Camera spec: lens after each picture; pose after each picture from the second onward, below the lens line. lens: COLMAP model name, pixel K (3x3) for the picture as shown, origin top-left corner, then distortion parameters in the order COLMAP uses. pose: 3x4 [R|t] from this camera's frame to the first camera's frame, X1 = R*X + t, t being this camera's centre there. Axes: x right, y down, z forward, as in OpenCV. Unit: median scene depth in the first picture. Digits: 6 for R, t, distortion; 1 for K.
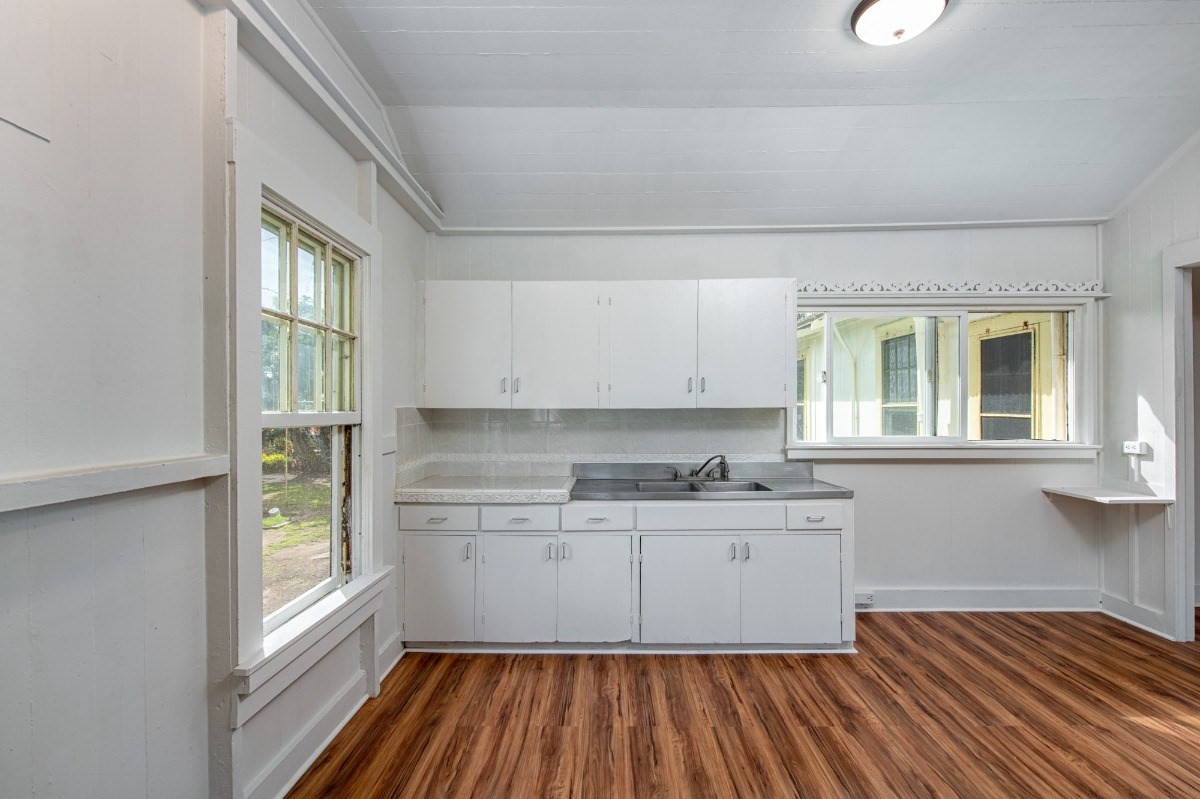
lens RADIAL K [[575.5, 0, 597.7], [0, 575.5, 399.7], [0, 0, 1]] dist [0.002852, 0.000359]
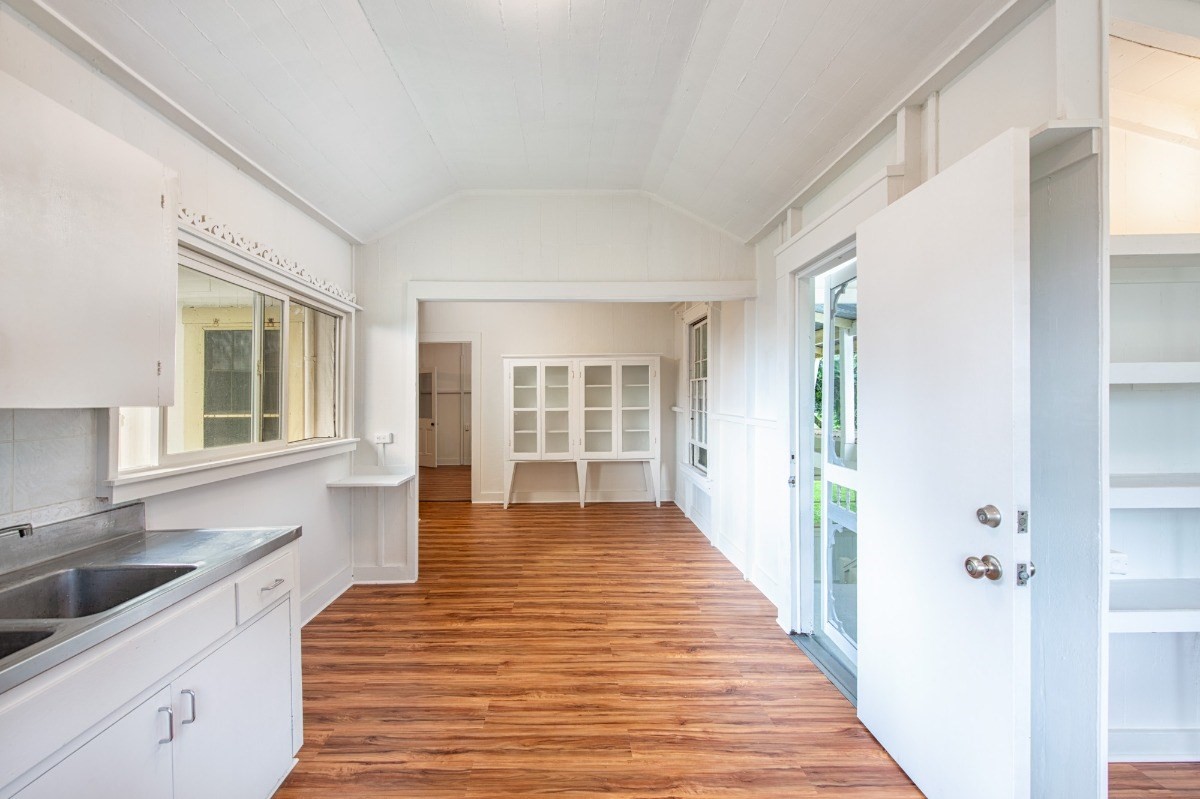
lens RADIAL K [[503.7, 0, 575.7], [0, 503.7, 402.6], [0, 0, 1]] dist [-0.008208, -0.000144]
pose [[-0.029449, 0.001549, 0.999565, -0.165641], [0.002828, 0.999995, -0.001466, 0.012421], [-0.999562, 0.002783, -0.029454, 0.712483]]
